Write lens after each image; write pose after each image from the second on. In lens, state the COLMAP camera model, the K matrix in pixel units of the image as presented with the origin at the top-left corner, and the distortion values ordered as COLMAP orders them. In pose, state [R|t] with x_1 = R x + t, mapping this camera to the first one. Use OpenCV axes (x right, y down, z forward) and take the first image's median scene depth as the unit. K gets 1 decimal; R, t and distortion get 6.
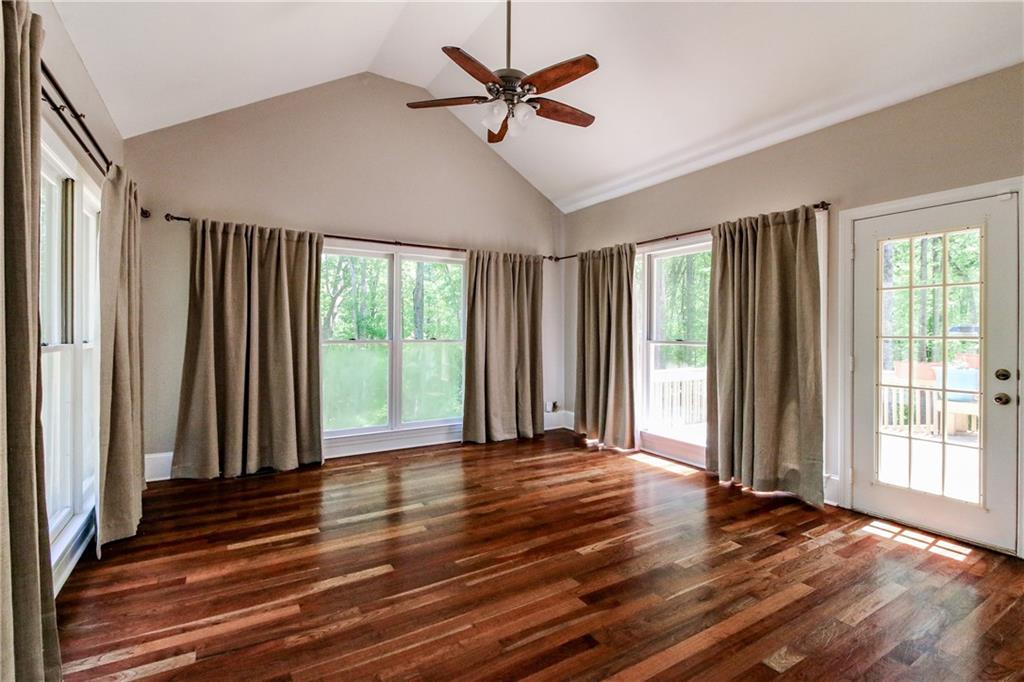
lens RADIAL K [[473.1, 0, 515.9], [0, 473.1, 337.7], [0, 0, 1]] dist [0.010925, -0.000811]
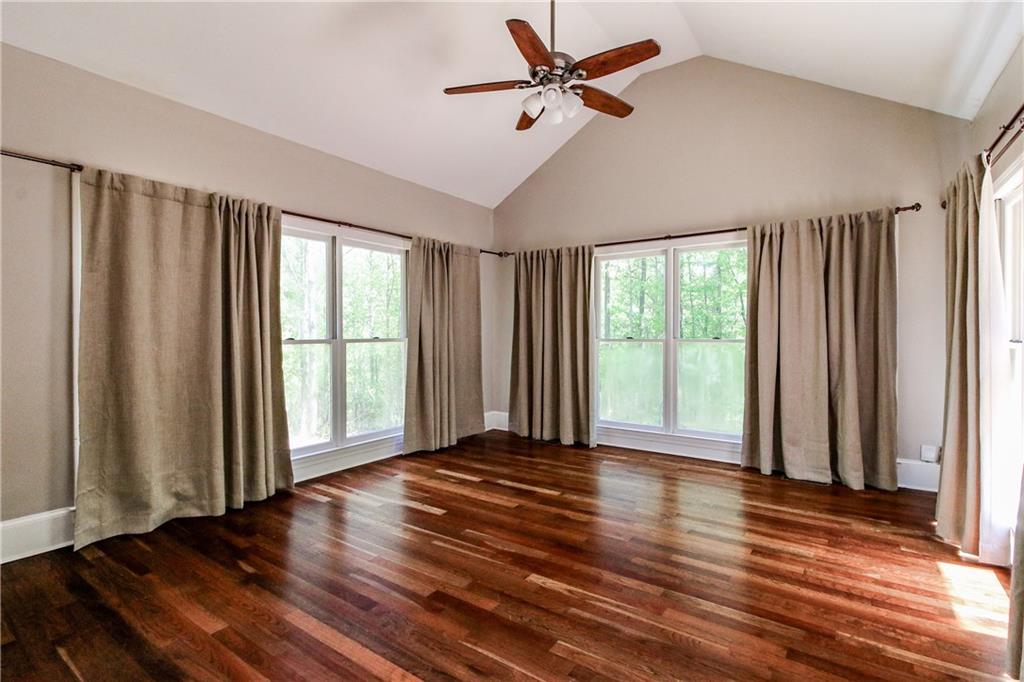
lens RADIAL K [[478.6, 0, 512.0], [0, 478.6, 341.0], [0, 0, 1]] dist [0.019035, -0.000259]
pose [[0.405069, 0.014674, -0.914169, 0.613613], [-0.005714, 0.999892, 0.013519, -0.003015], [0.914268, -0.000253, 0.405109, 0.391180]]
